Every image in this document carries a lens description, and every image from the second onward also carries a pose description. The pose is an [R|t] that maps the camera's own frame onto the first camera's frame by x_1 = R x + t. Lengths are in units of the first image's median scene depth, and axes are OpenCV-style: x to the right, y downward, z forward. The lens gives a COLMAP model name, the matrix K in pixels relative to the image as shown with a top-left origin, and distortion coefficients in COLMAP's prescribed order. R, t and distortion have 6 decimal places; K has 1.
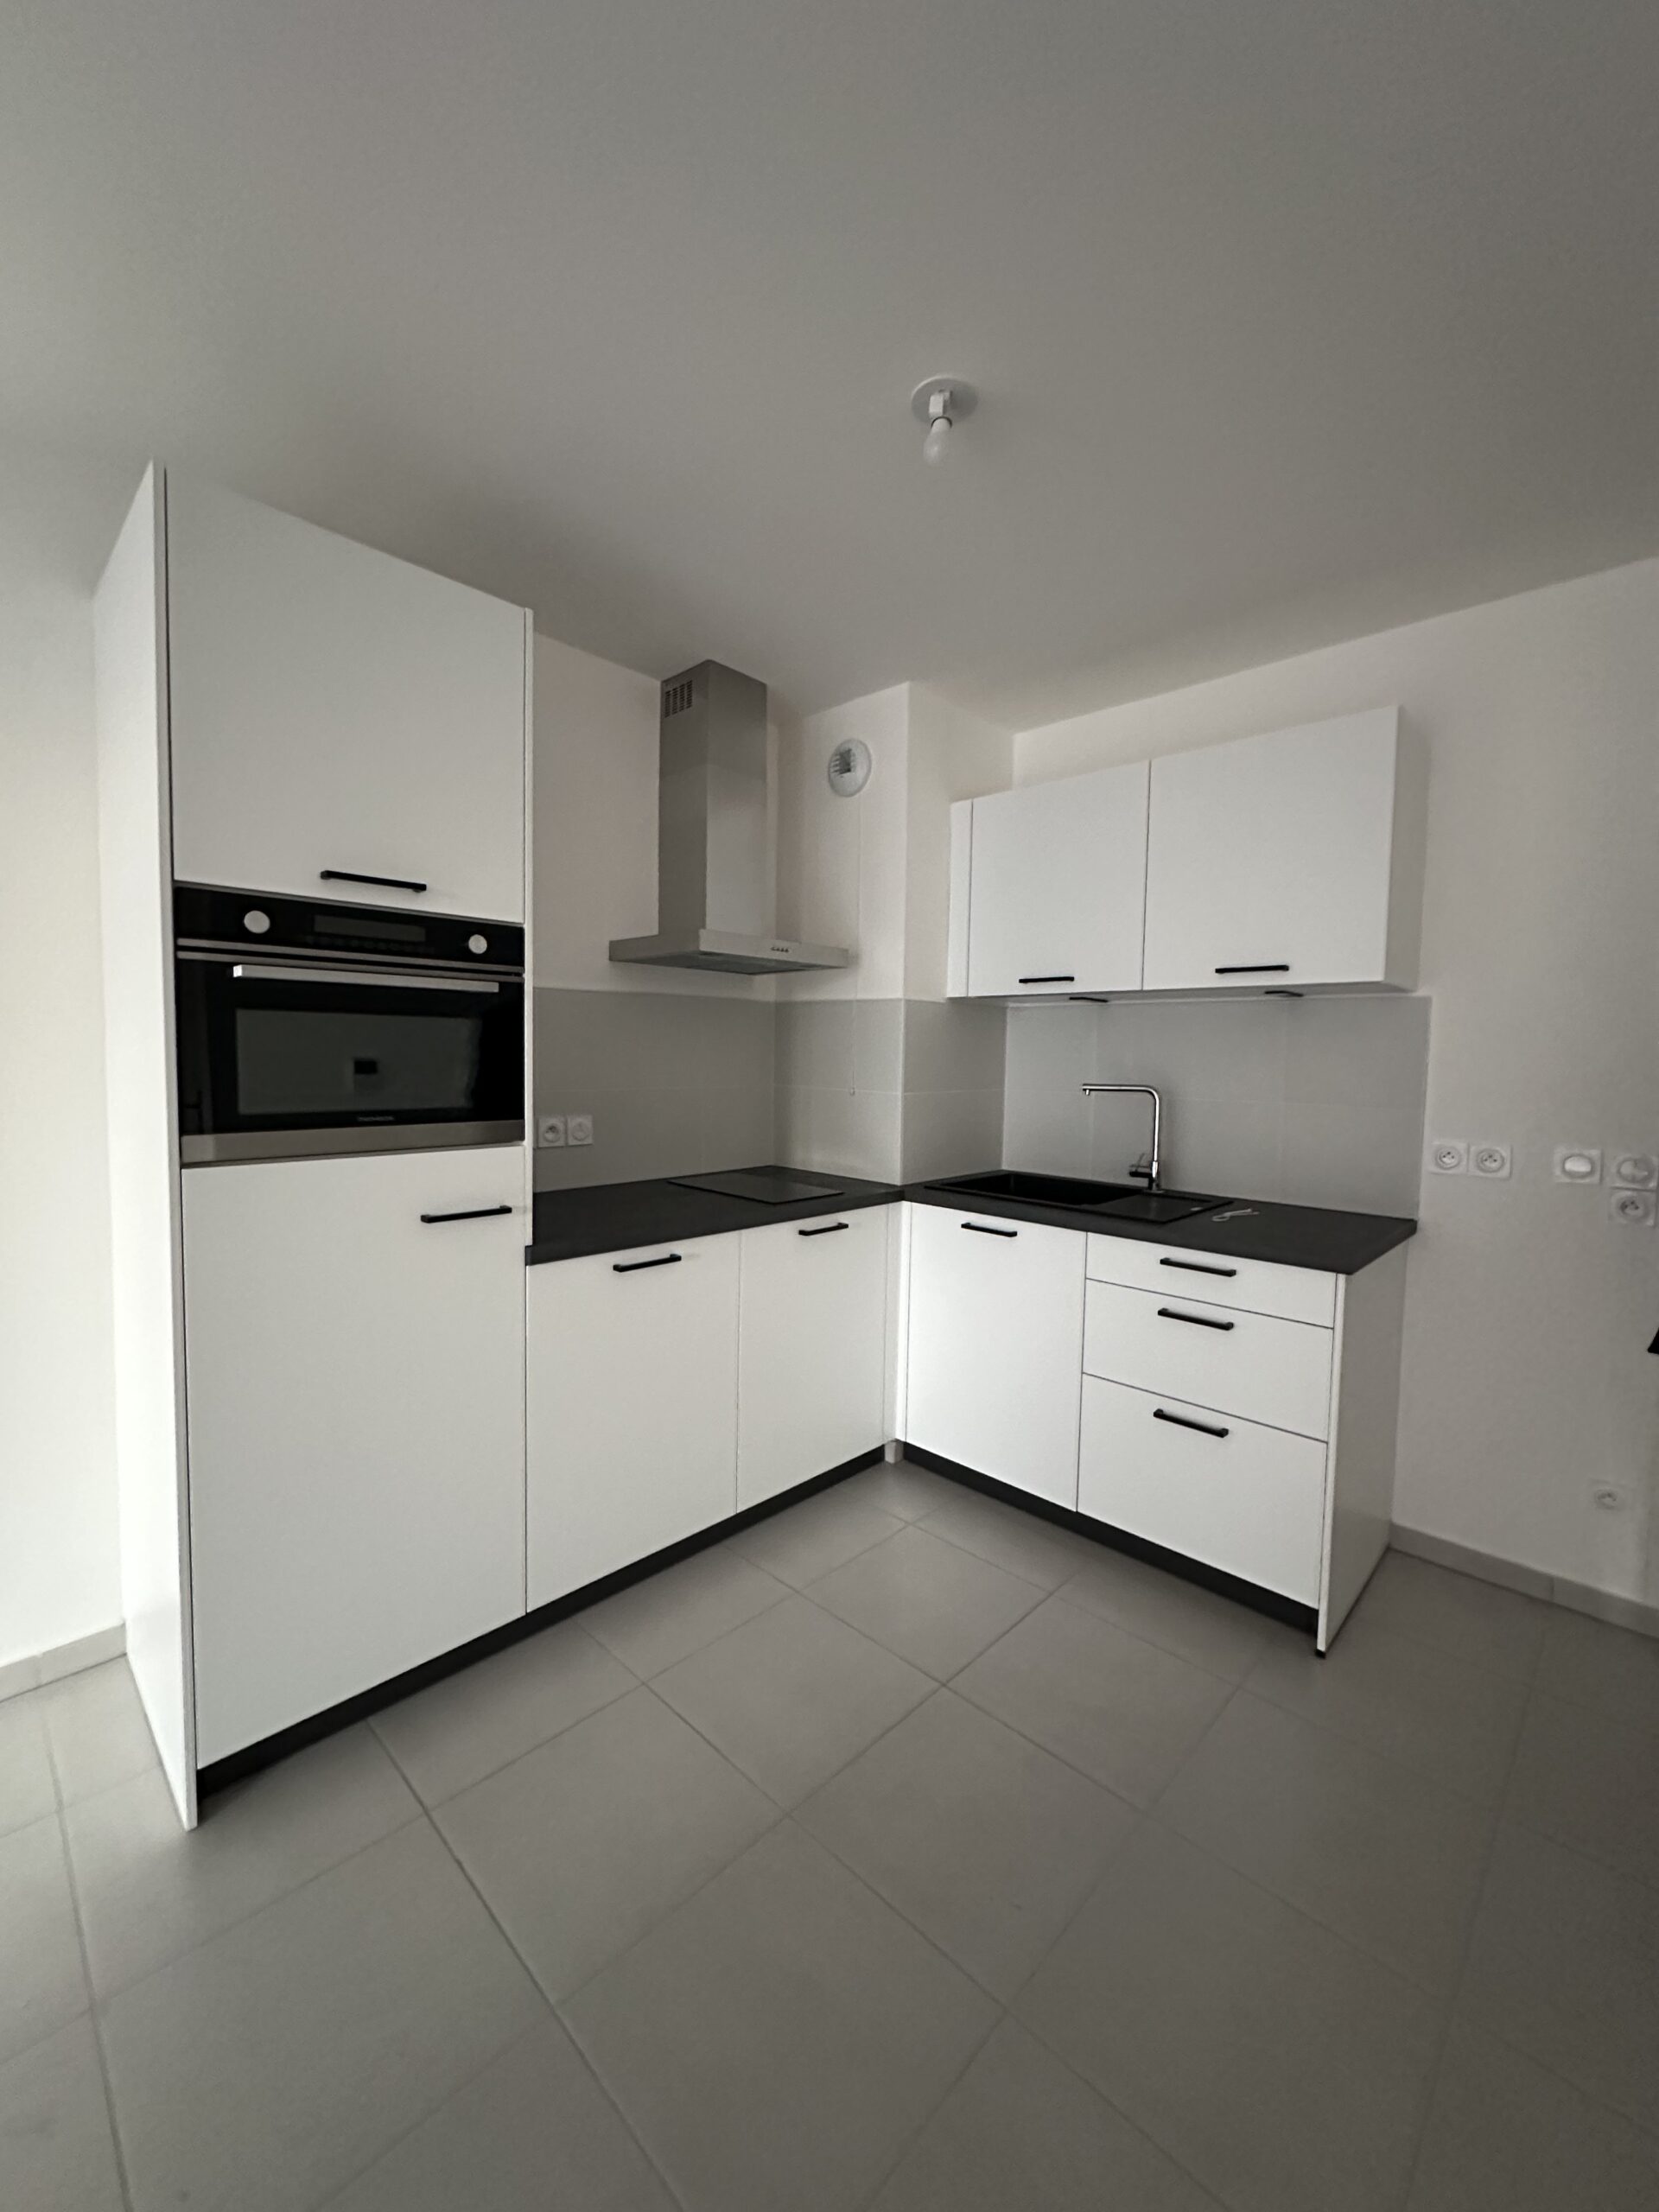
lens RADIAL K [[883.6, 0, 832.5], [0, 883.6, 1094.9], [0, 0, 1]] dist [0.001625, 0.000086]
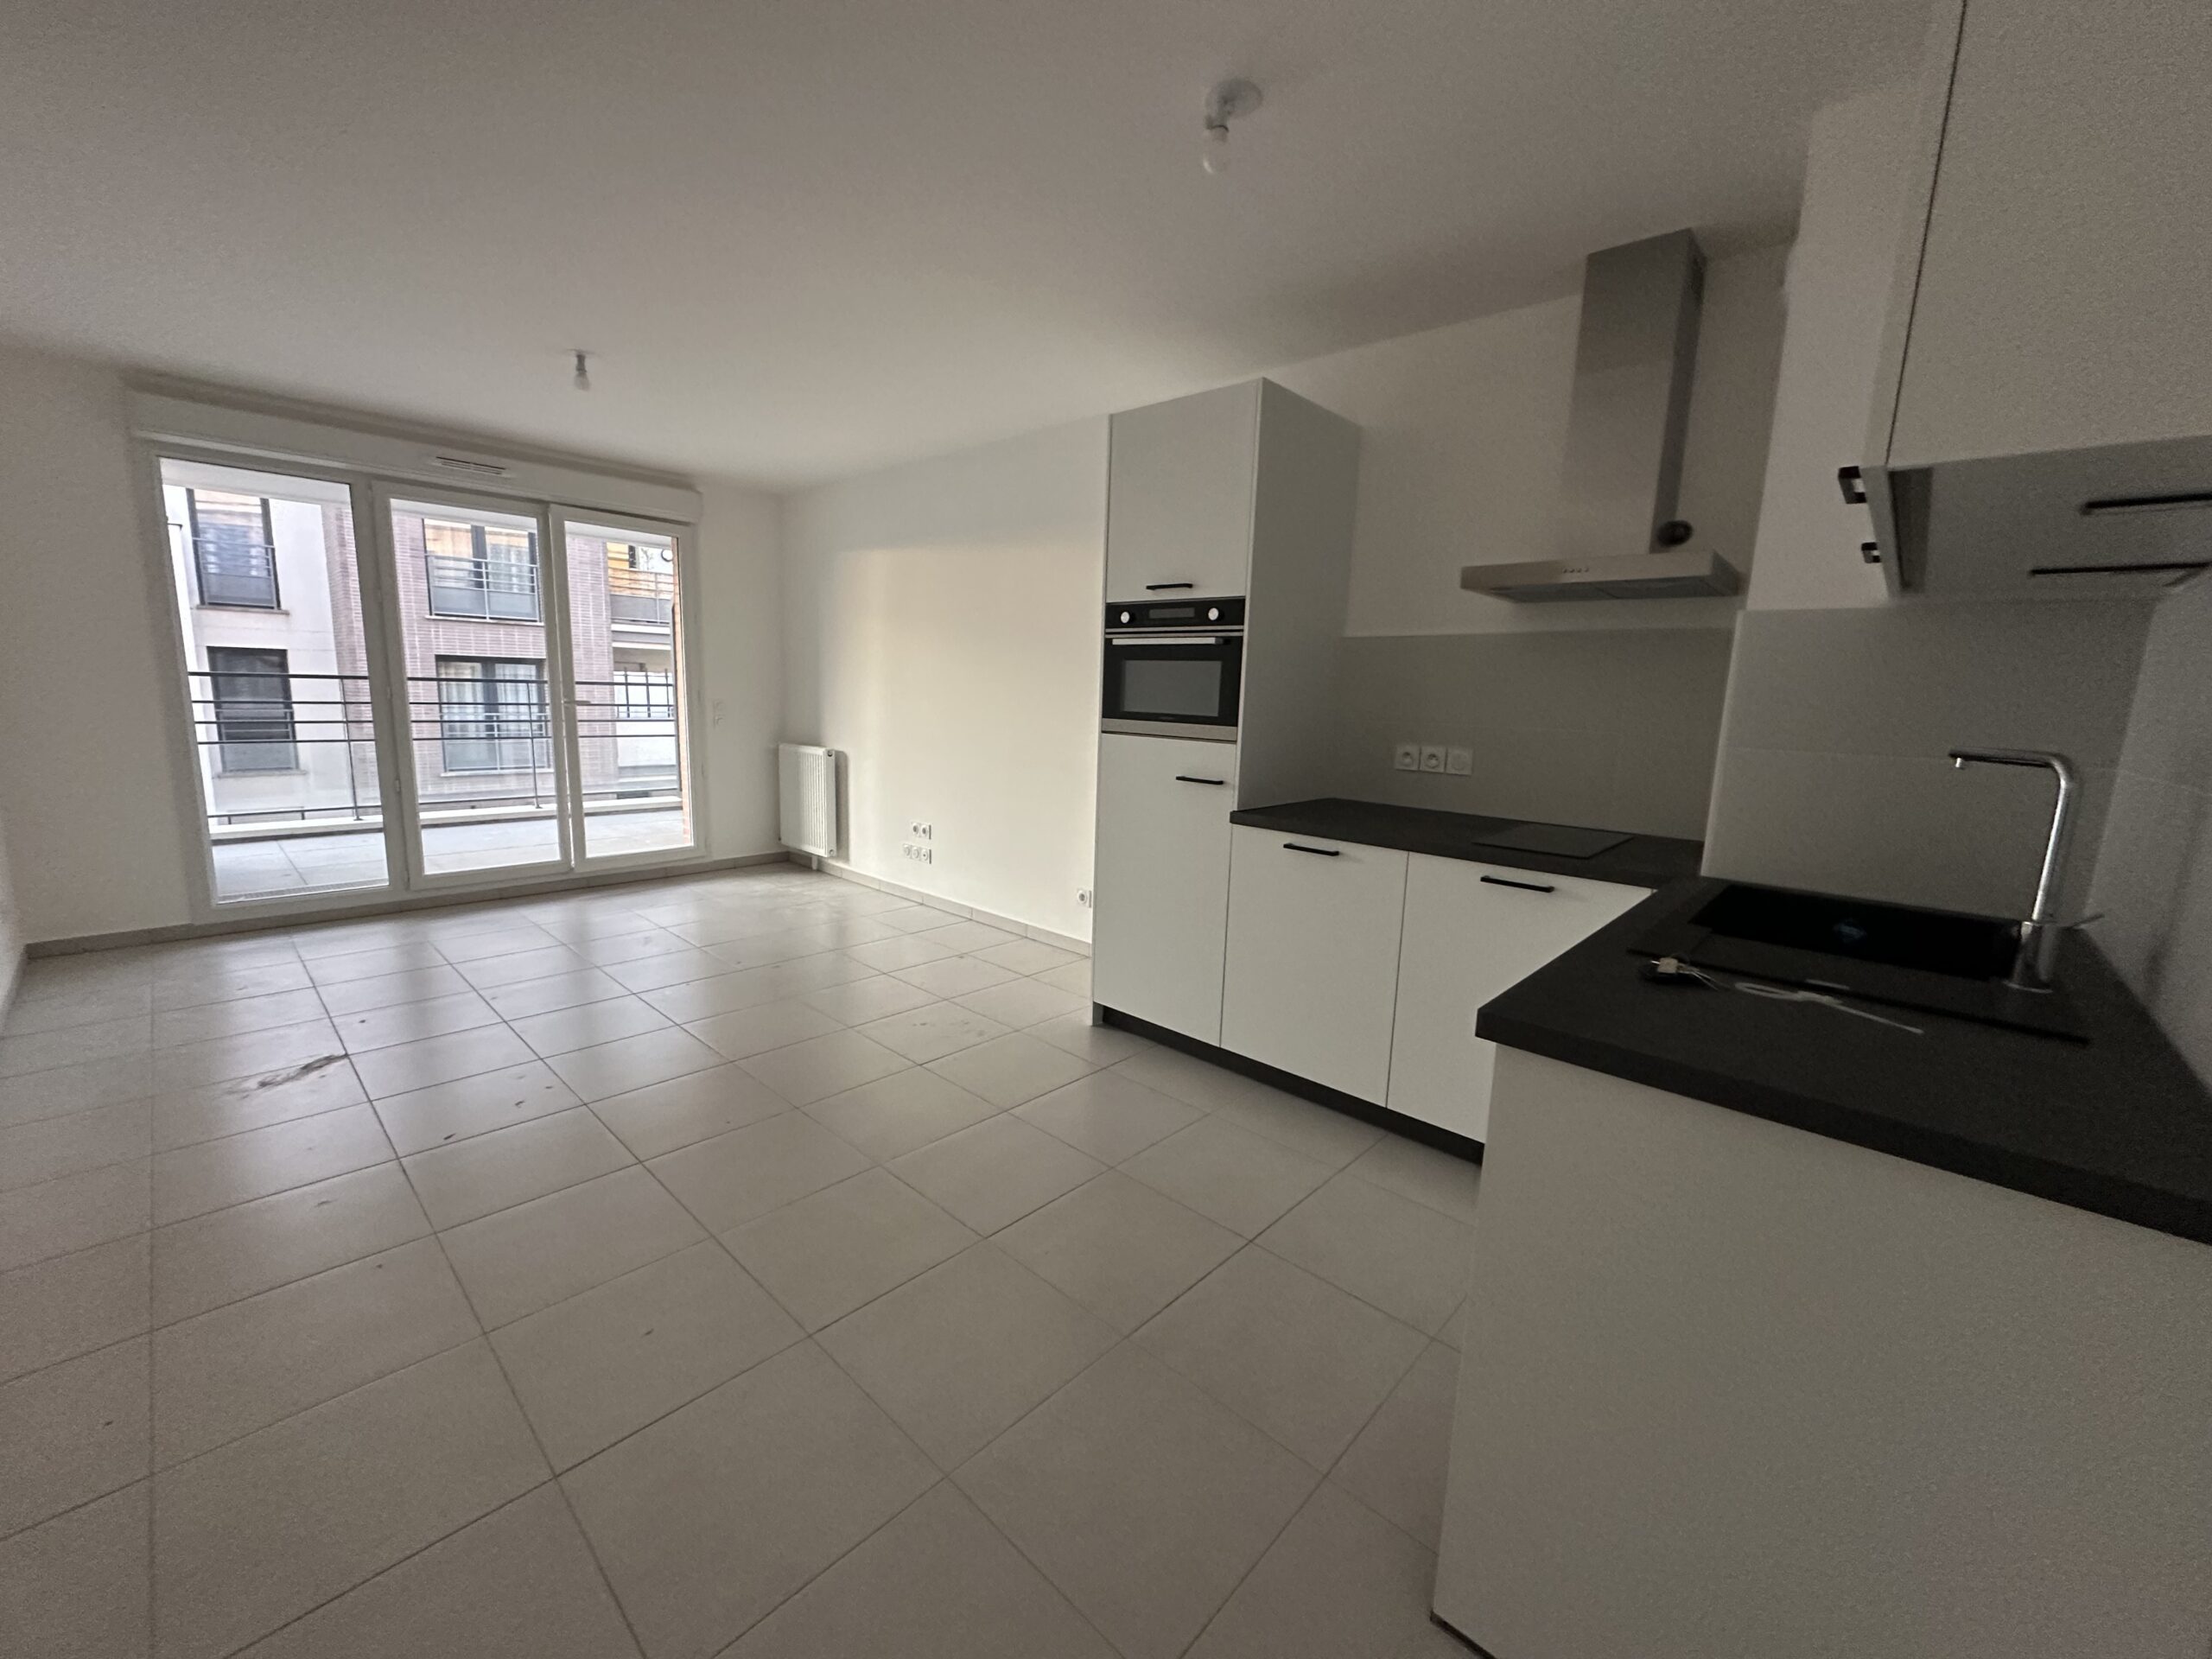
lens RADIAL K [[883.6, 0, 1085.9], [0, 883.6, 821.1], [0, 0, 1]] dist [0.001625, 0.000086]
pose [[0.004808, 0.133344, -0.991058, 1.252657], [-0.081930, 0.987790, 0.132507, 0.008385], [0.996626, 0.080560, 0.015675, 0.777736]]
